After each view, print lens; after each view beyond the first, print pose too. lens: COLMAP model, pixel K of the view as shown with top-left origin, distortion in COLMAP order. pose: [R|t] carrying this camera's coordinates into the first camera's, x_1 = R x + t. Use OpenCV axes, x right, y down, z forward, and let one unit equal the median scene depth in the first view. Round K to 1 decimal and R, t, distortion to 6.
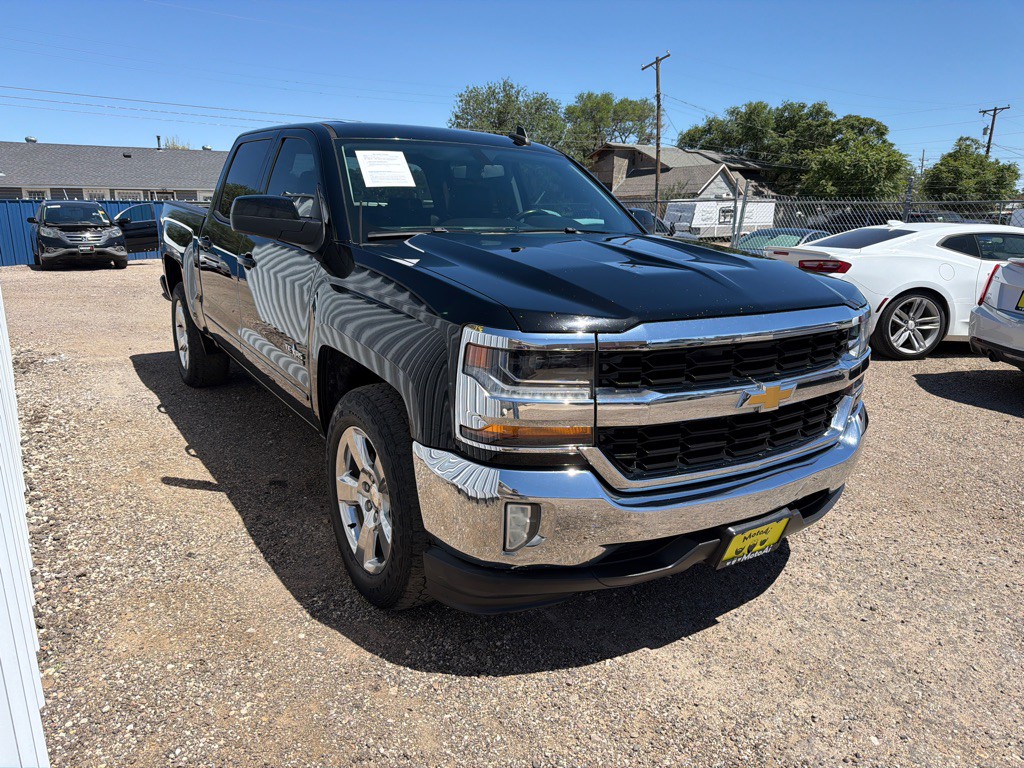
lens RADIAL K [[720.3, 0, 509.3], [0, 720.3, 385.6], [0, 0, 1]] dist [0.010205, -0.019732]
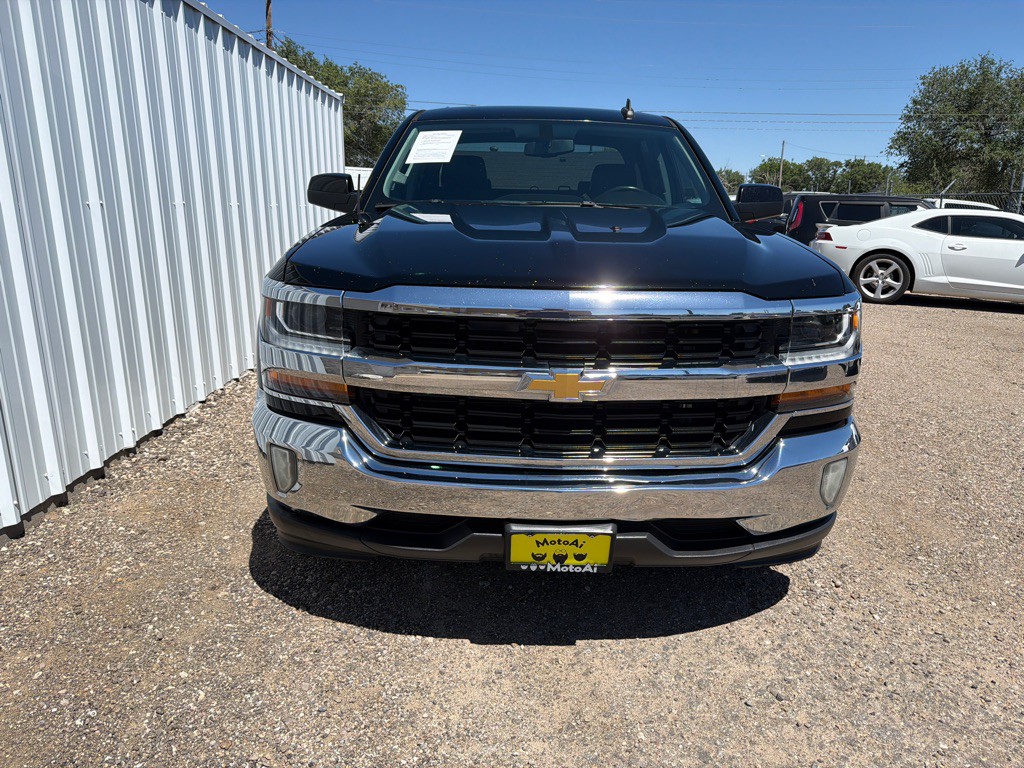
lens RADIAL K [[720.3, 0, 507.7], [0, 720.3, 386.4], [0, 0, 1]] dist [0.010205, -0.019732]
pose [[0.854118, 0.126090, -0.504563, 0.661716], [-0.124424, 0.991533, 0.037160, -0.006109], [0.504976, 0.031041, 0.862575, 0.198558]]
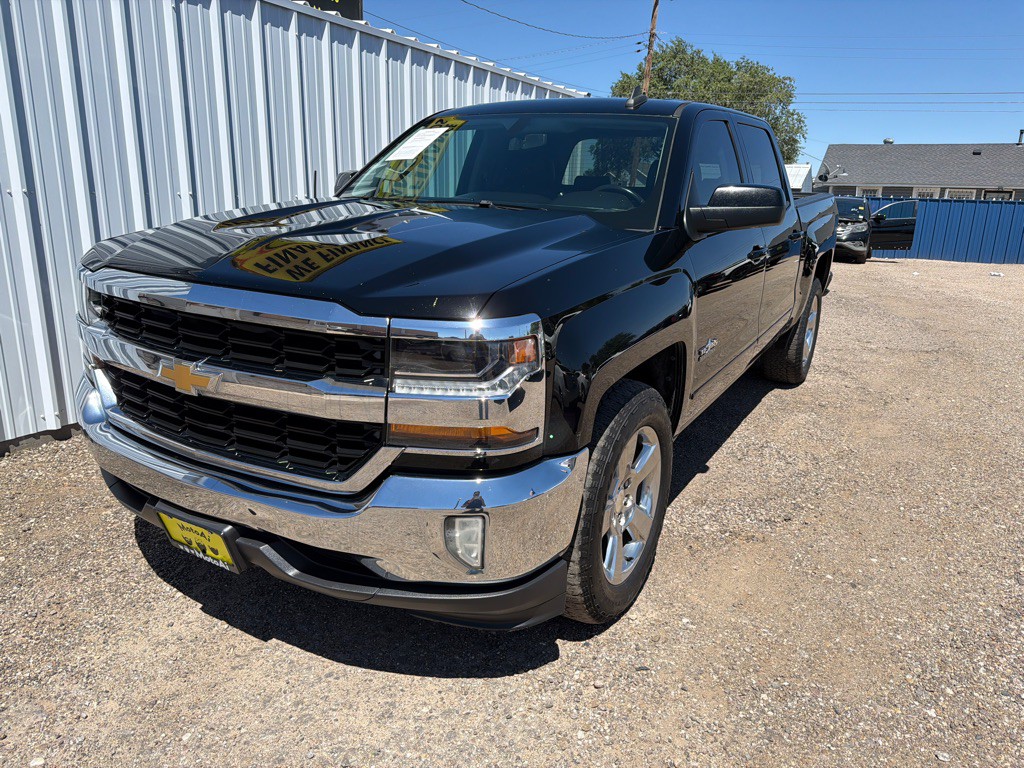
lens RADIAL K [[720.3, 0, 514.4], [0, 720.3, 382.7], [0, 0, 1]] dist [0.010205, -0.019732]
pose [[0.479360, 0.224745, -0.848354, 1.172858], [-0.228481, 0.965279, 0.126618, -0.164892], [0.847355, 0.133137, 0.514066, 0.800754]]
